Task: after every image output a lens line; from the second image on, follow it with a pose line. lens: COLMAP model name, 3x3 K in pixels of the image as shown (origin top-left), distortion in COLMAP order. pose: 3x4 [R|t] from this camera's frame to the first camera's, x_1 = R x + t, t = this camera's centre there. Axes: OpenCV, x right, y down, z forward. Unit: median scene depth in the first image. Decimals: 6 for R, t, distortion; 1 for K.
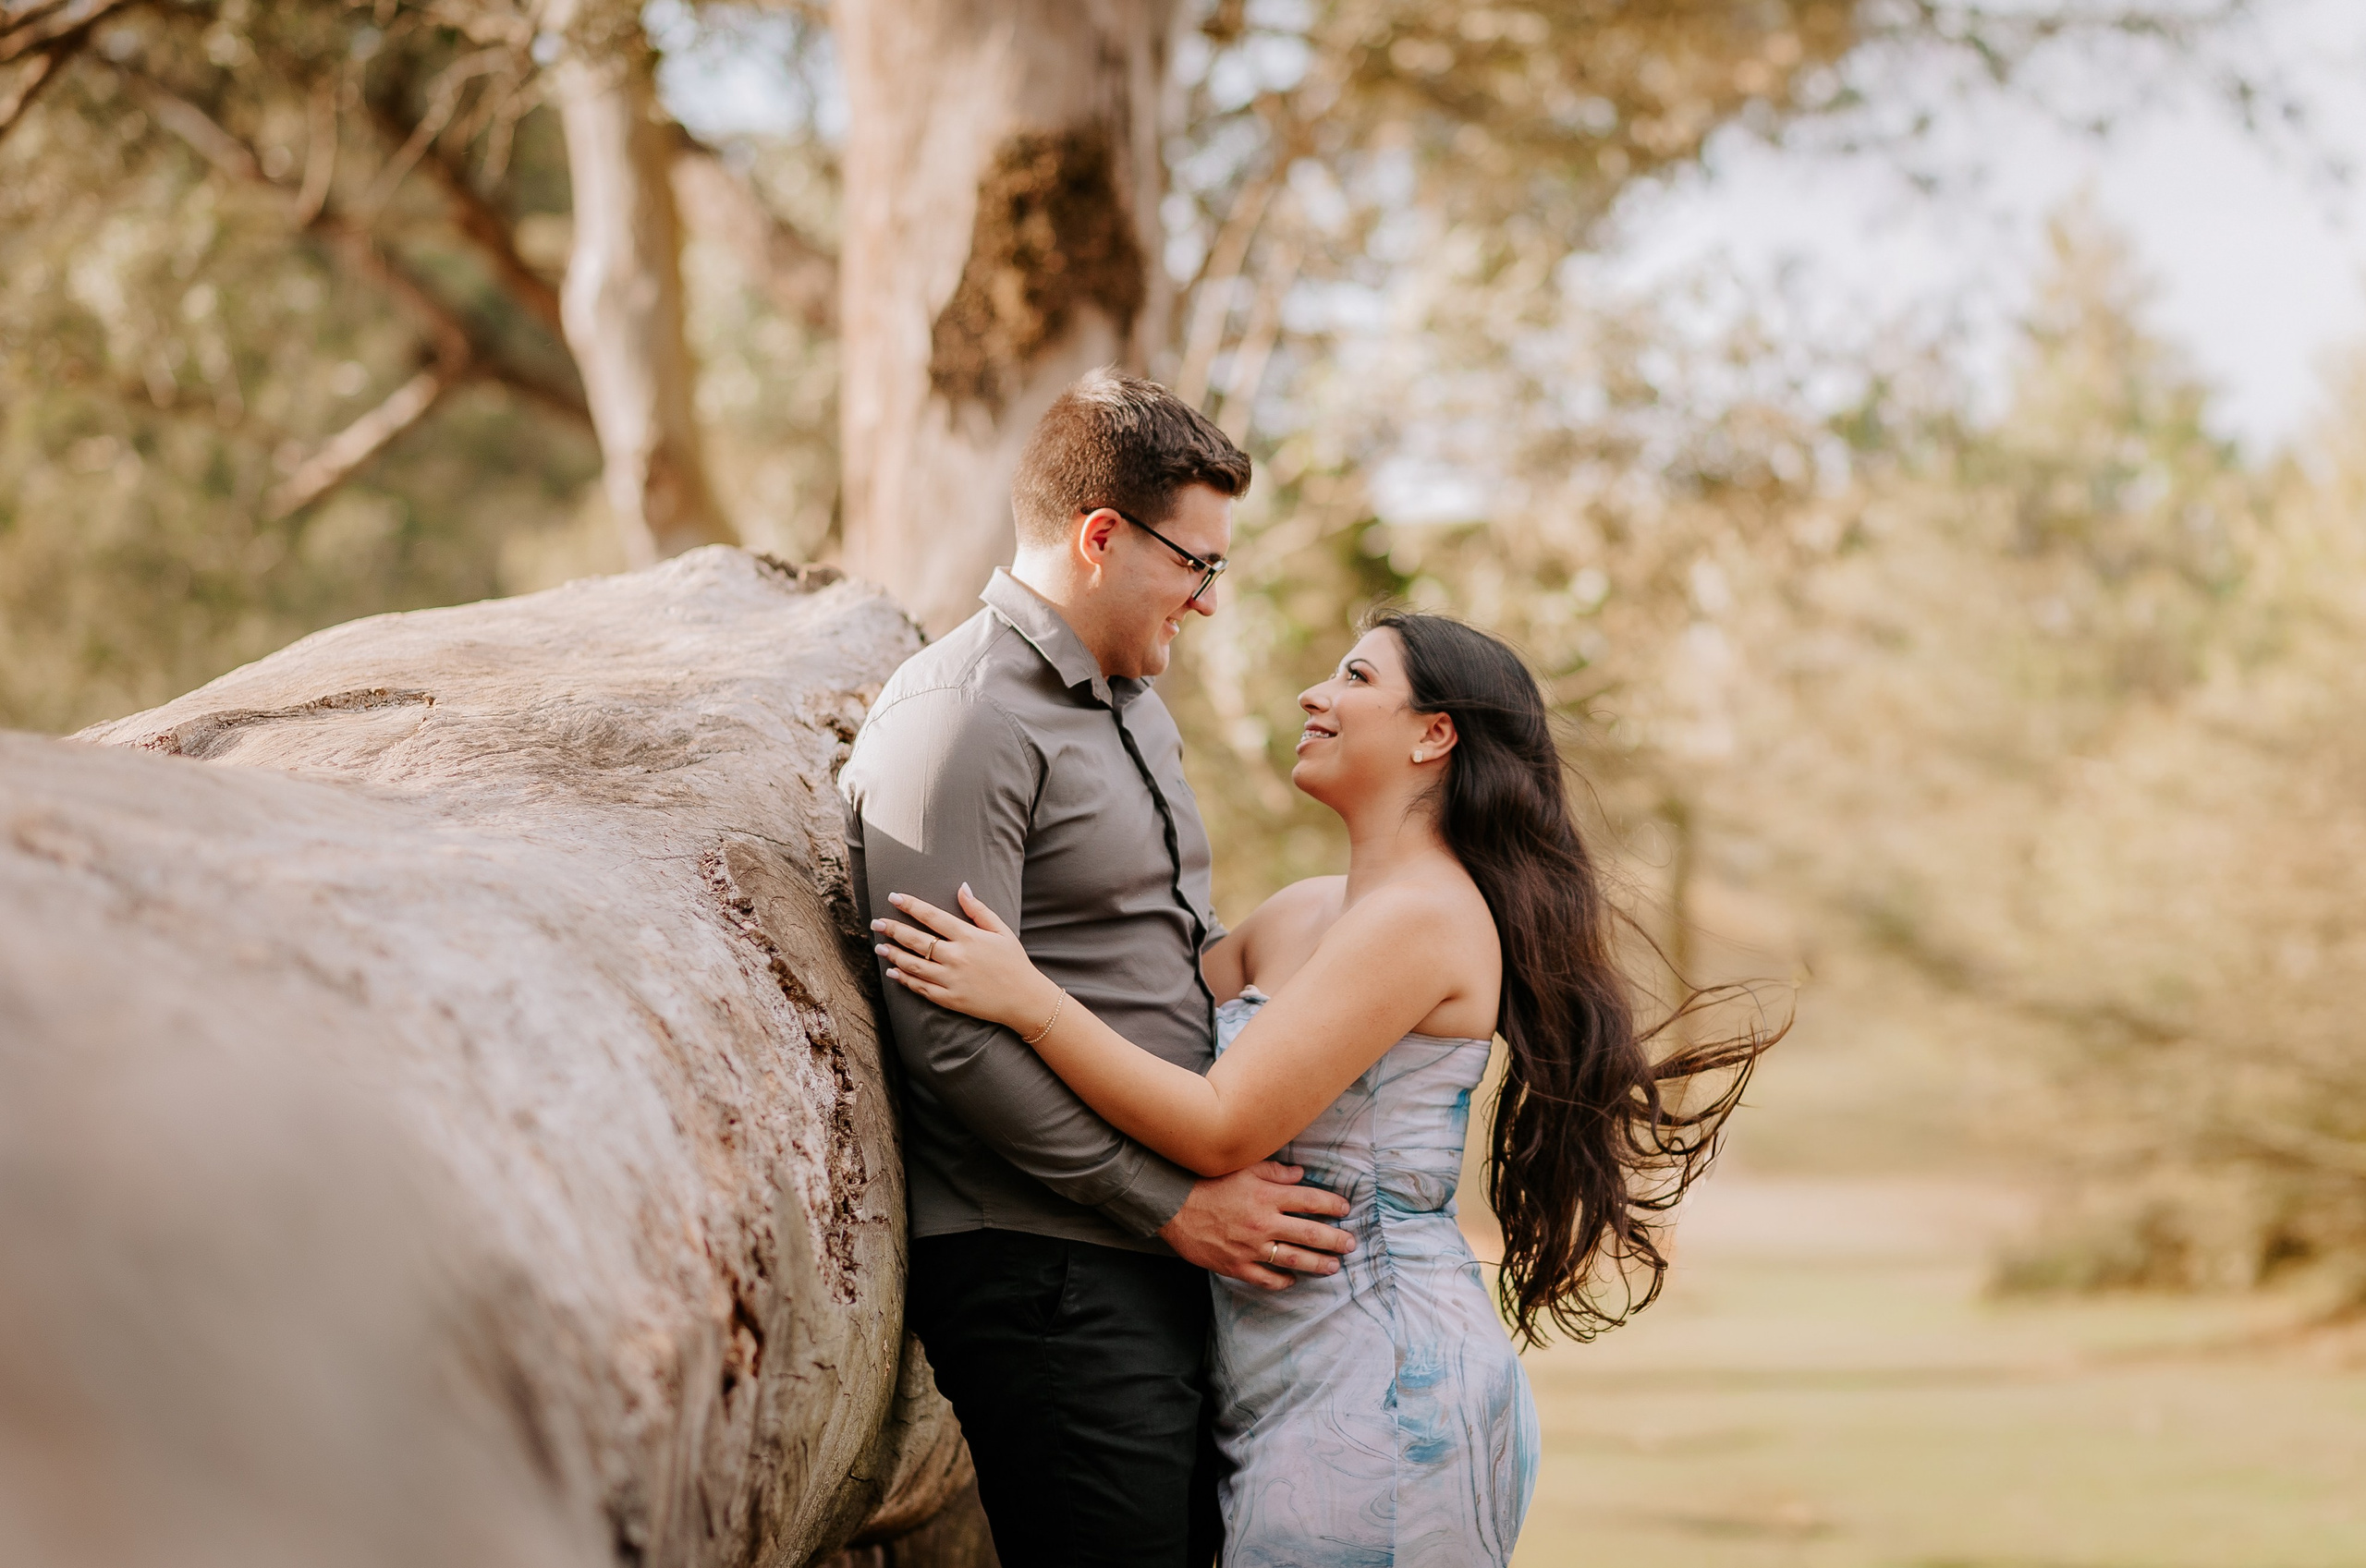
lens RADIAL K [[6200.3, 0, 1183.0], [0, 6200.3, 784.0], [0, 0, 1]] dist [0.012027, -0.102078]
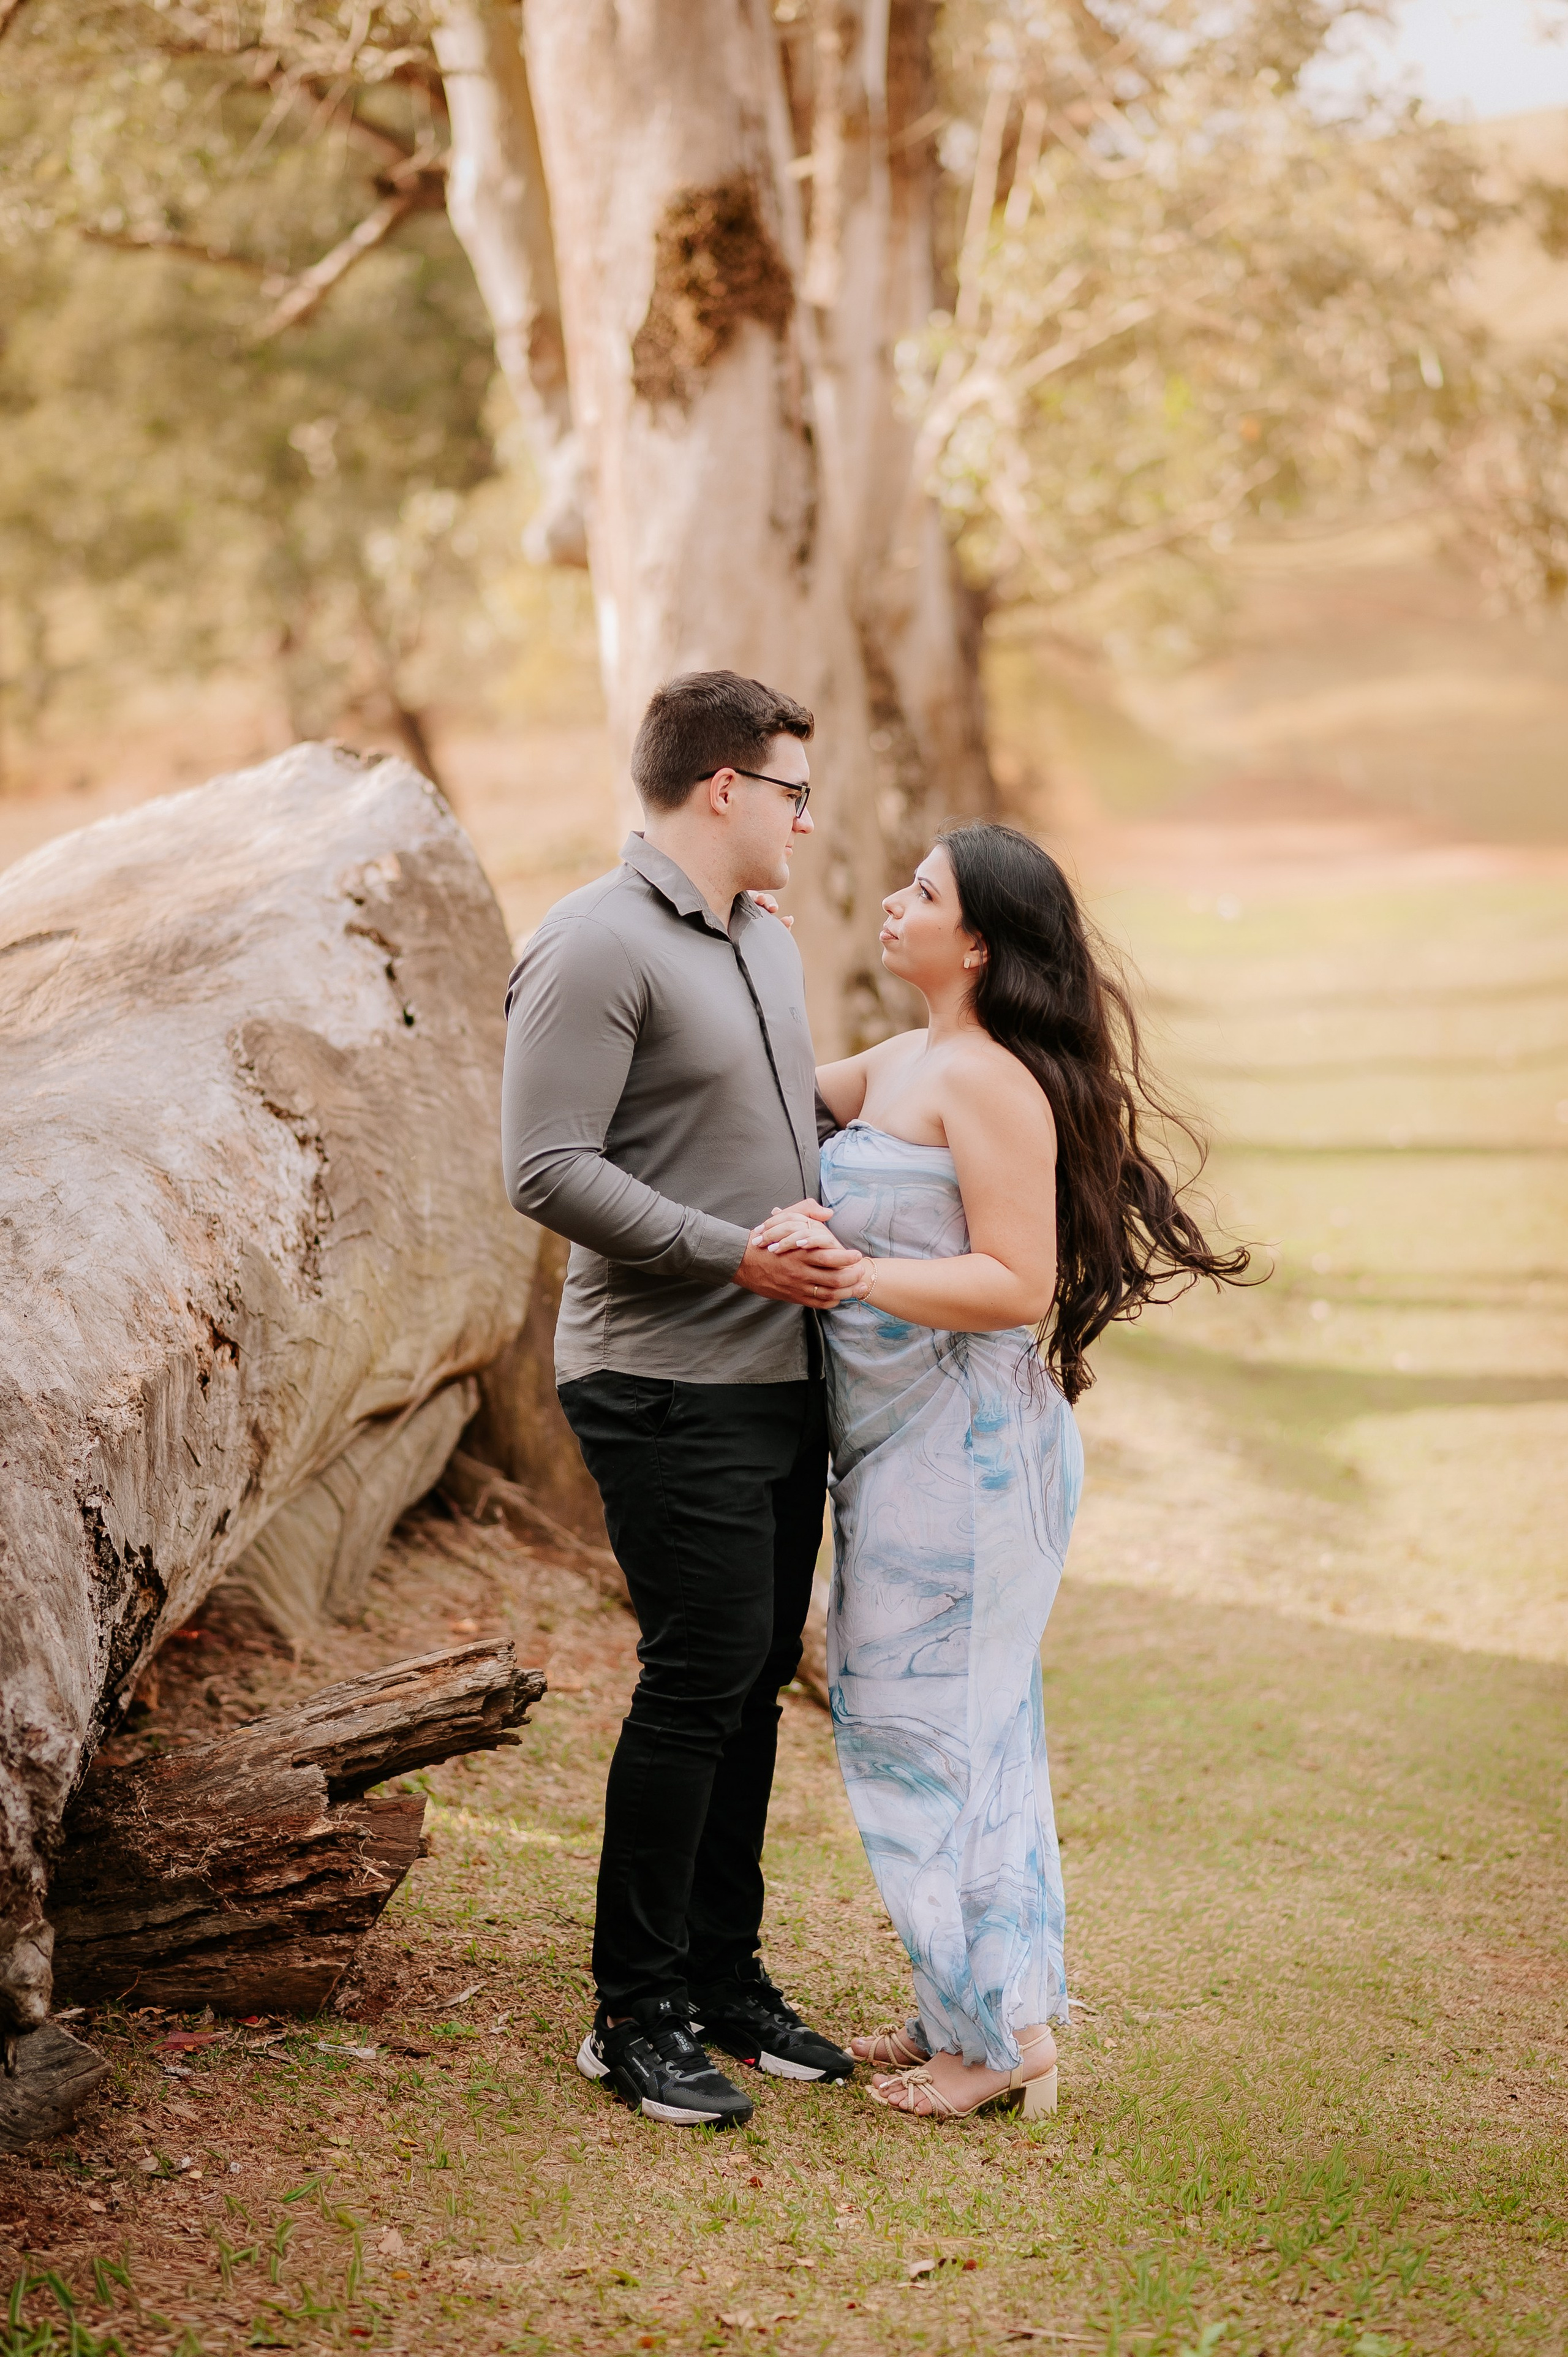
lens RADIAL K [[5778.7, 0, 843.0], [0, 5778.7, 1152.9], [0, 0, 1]] dist [0.034787, -0.624000]
pose [[0.993580, -0.087562, -0.071634, 0.185980], [0.095789, 0.988032, 0.120904, -0.121776], [0.060190, -0.126990, 0.990076, -0.522760]]
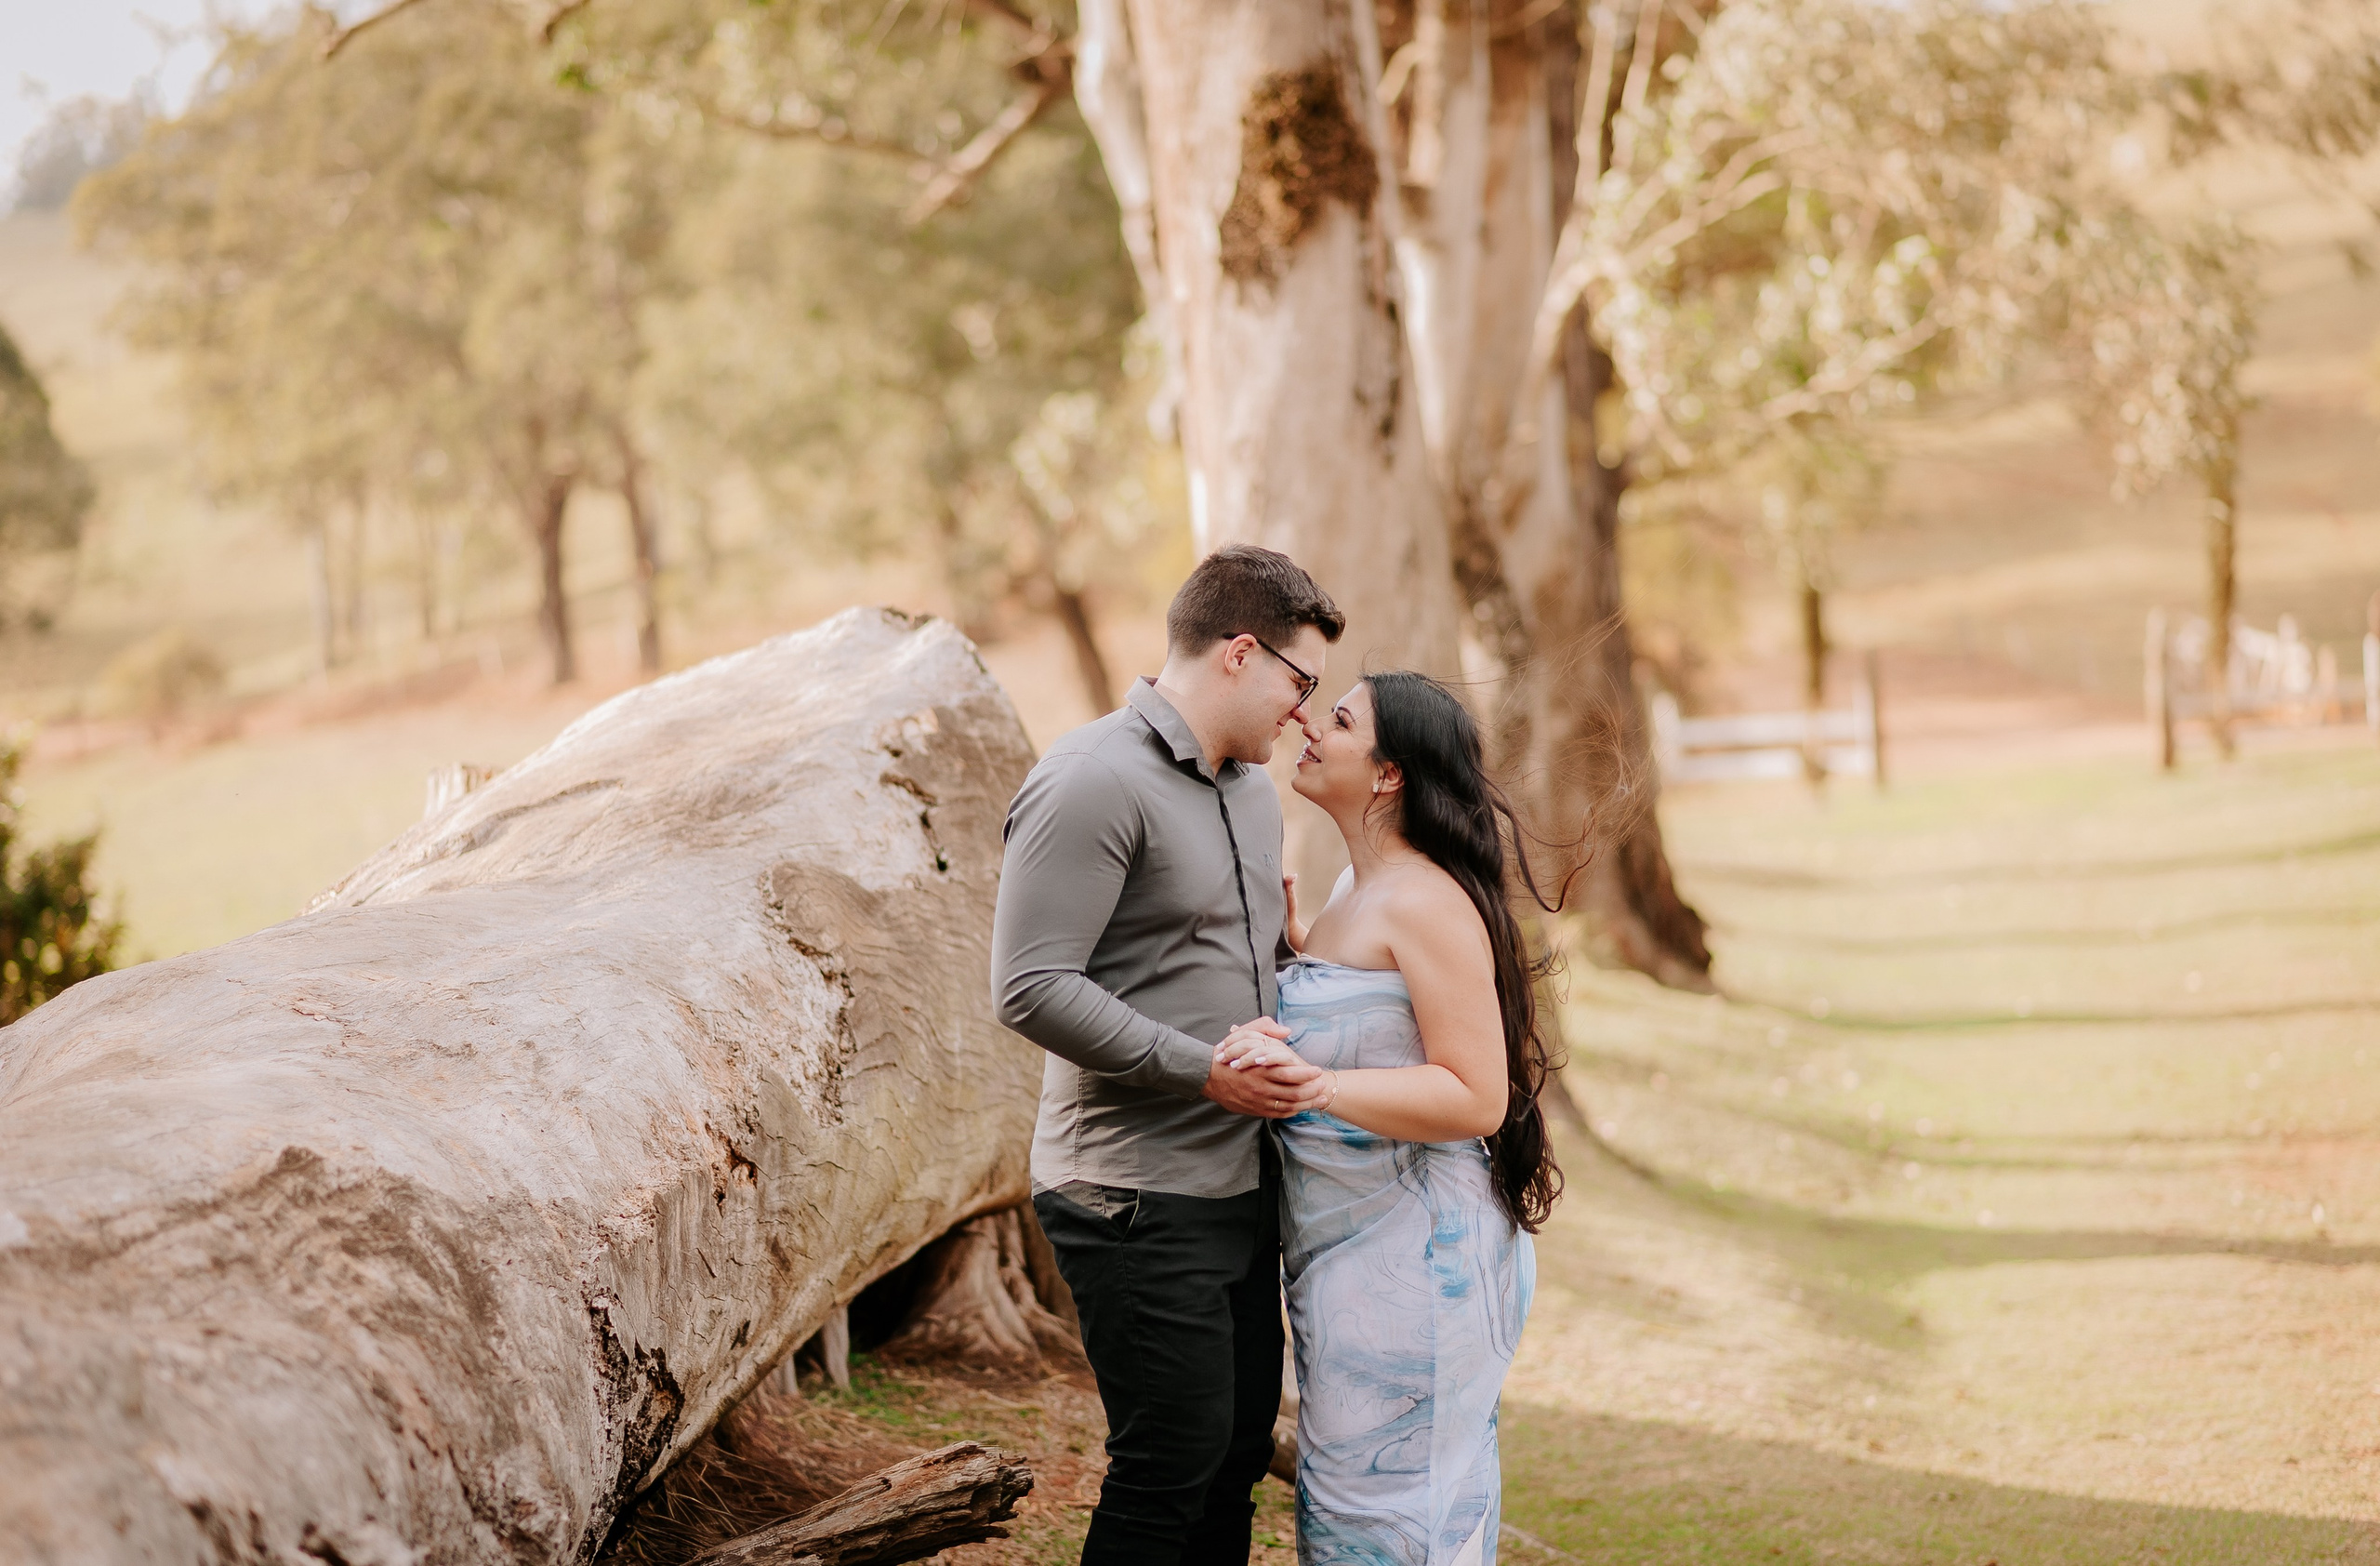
lens RADIAL K [[5829.9, 0, 1190.0], [0, 5829.9, 783.0], [0, 0, 1]] dist [-0.001679, -0.326298]
pose [[0.987933, -0.093938, -0.123140, 0.237685], [0.103329, 0.992022, 0.072219, -0.114945], [0.115373, -0.084071, 0.989758, -0.609126]]
